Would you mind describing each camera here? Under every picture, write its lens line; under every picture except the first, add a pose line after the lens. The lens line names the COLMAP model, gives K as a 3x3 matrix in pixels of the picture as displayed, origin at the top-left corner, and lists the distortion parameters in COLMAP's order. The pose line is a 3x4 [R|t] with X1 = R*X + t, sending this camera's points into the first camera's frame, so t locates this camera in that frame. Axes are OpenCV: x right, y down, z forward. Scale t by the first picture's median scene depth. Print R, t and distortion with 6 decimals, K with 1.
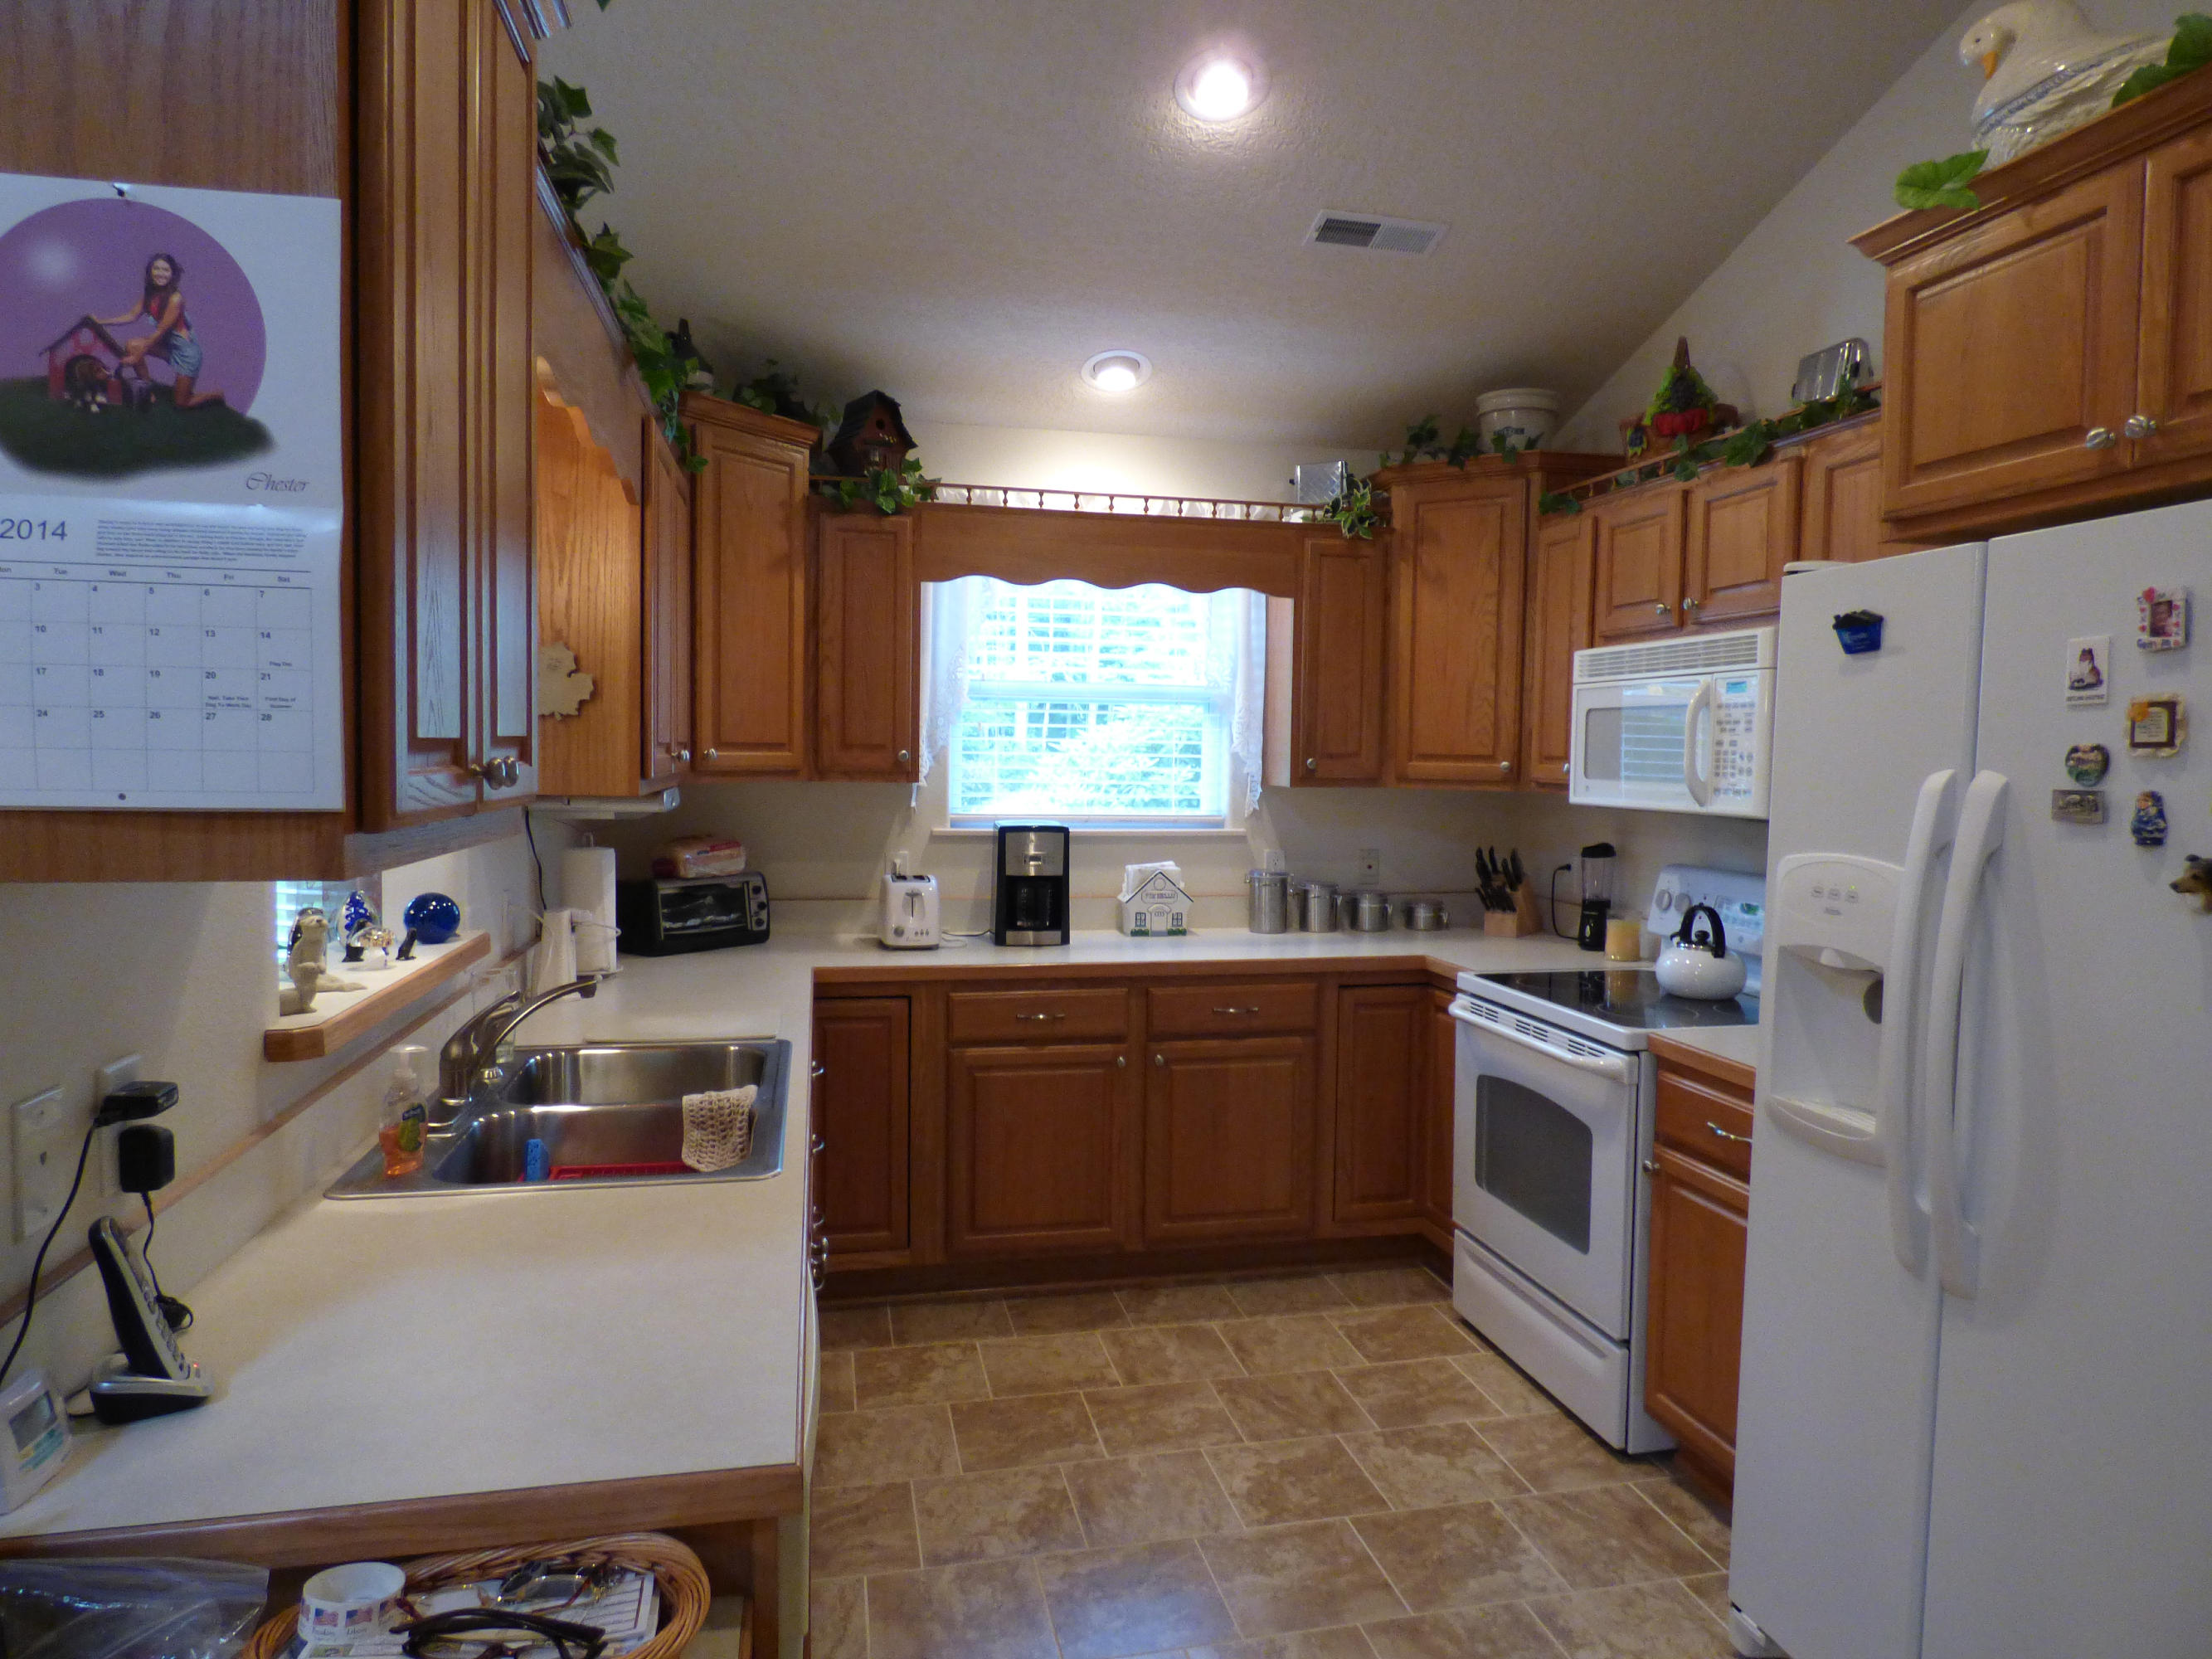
lens RADIAL K [[1338.0, 0, 1100.8], [0, 1338.0, 827.8], [0, 0, 1]] dist [-0.017691, -0.000613]
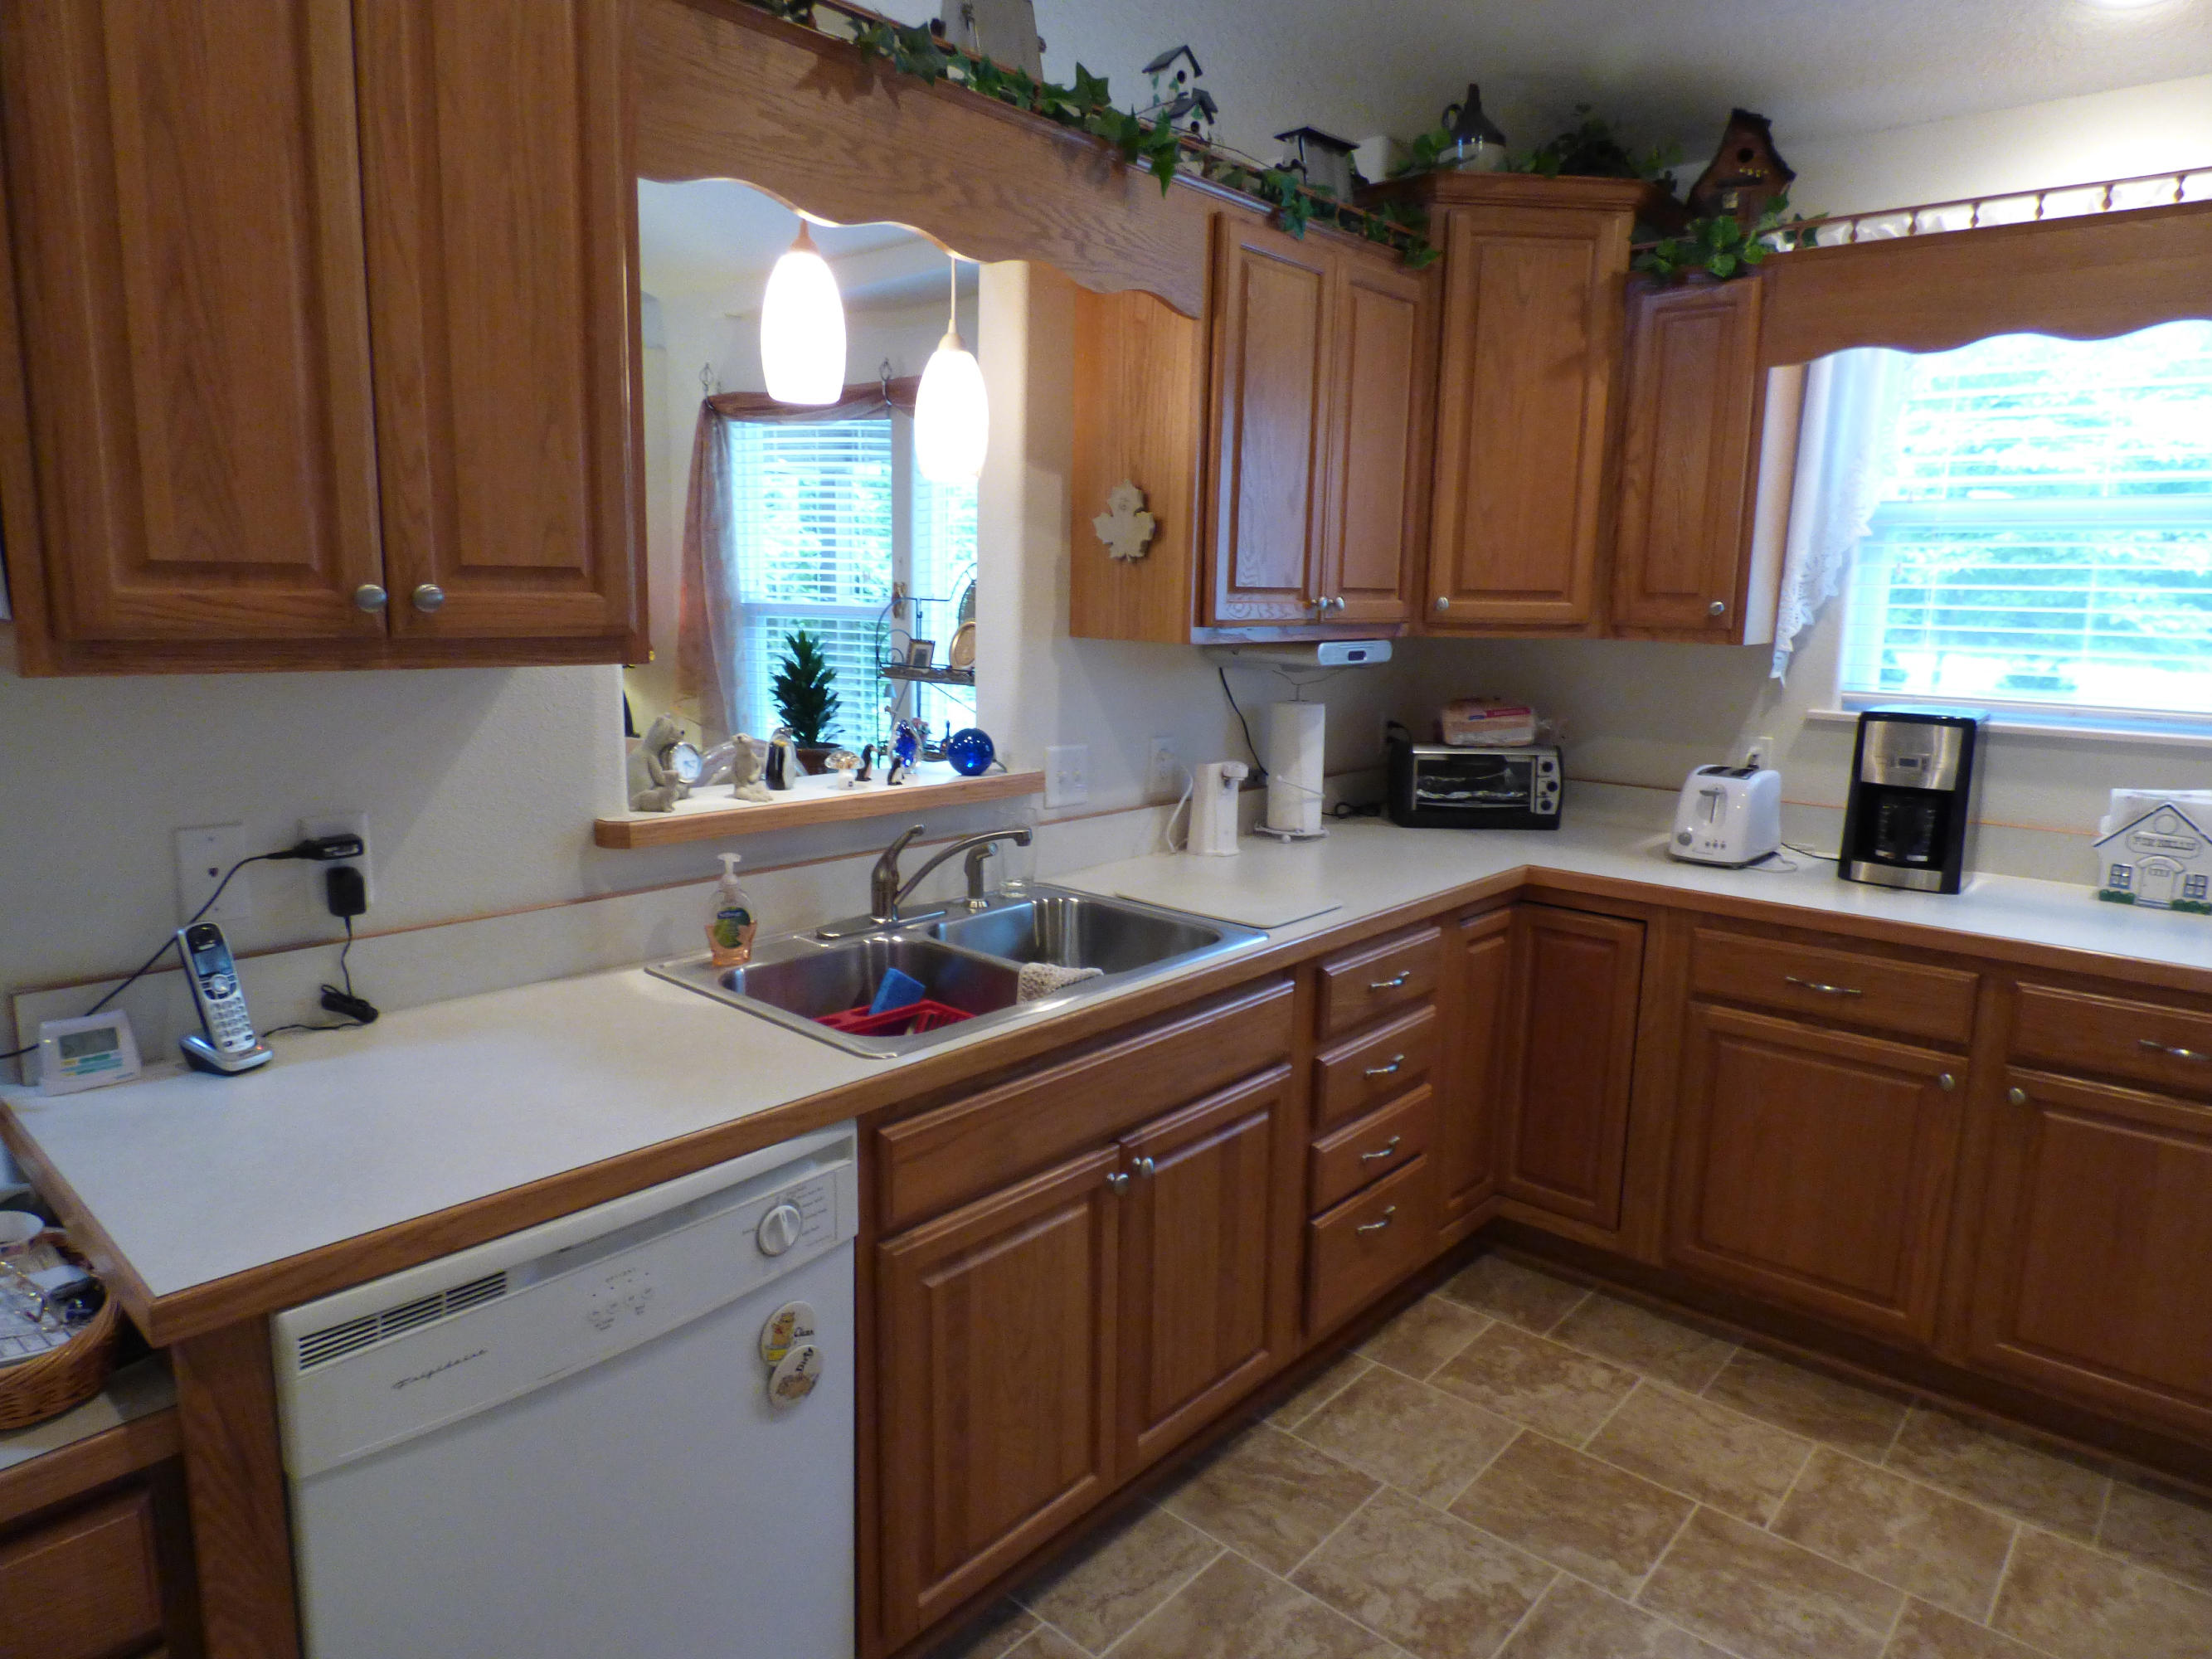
lens RADIAL K [[1332.4, 0, 1111.5], [0, 1332.4, 823.3], [0, 0, 1]] dist [-0.020222, -0.000720]
pose [[0.588619, 0.133424, -0.797324, 0.266419], [-0.053311, 0.990546, 0.126401, -0.010161], [0.806651, -0.031895, 0.590167, 0.285803]]
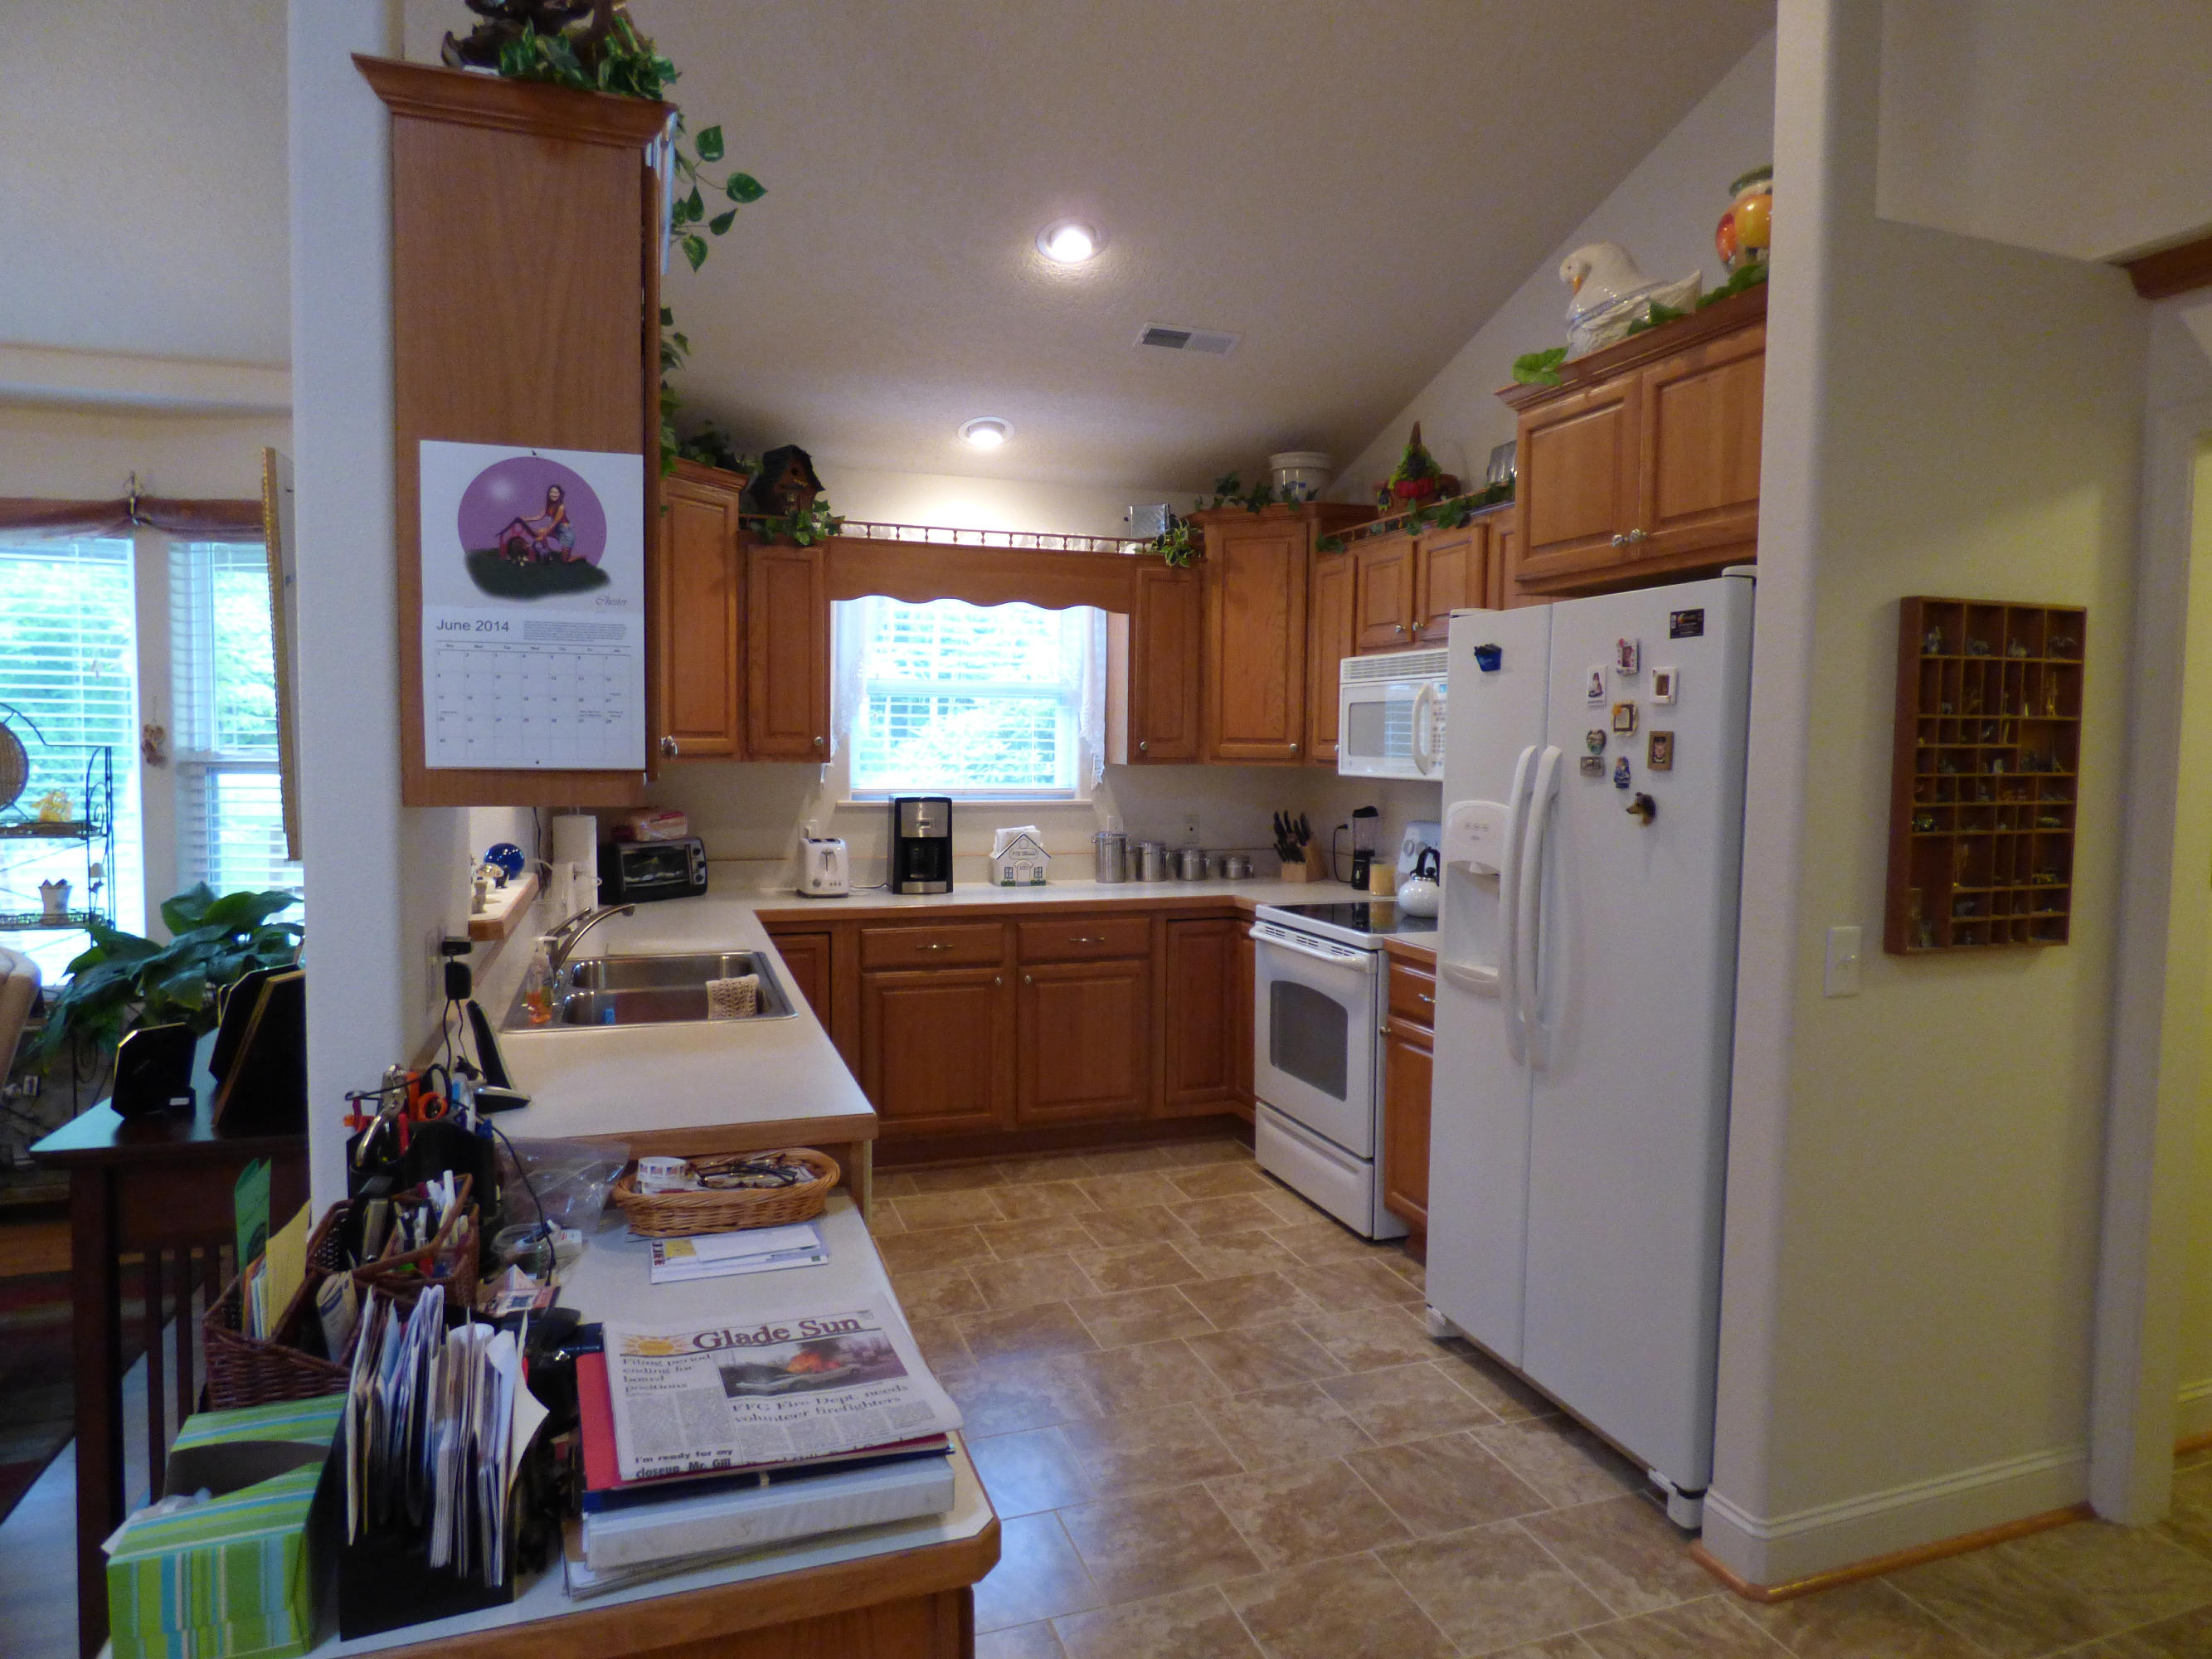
lens RADIAL K [[1338.0, 0, 1100.8], [0, 1338.0, 827.8], [0, 0, 1]] dist [-0.017691, -0.000613]
pose [[0.992697, -0.012760, 0.119958, -0.037746], [0.011439, 0.999866, 0.011696, 0.015129], [-0.120092, -0.010239, 0.992710, -0.266648]]
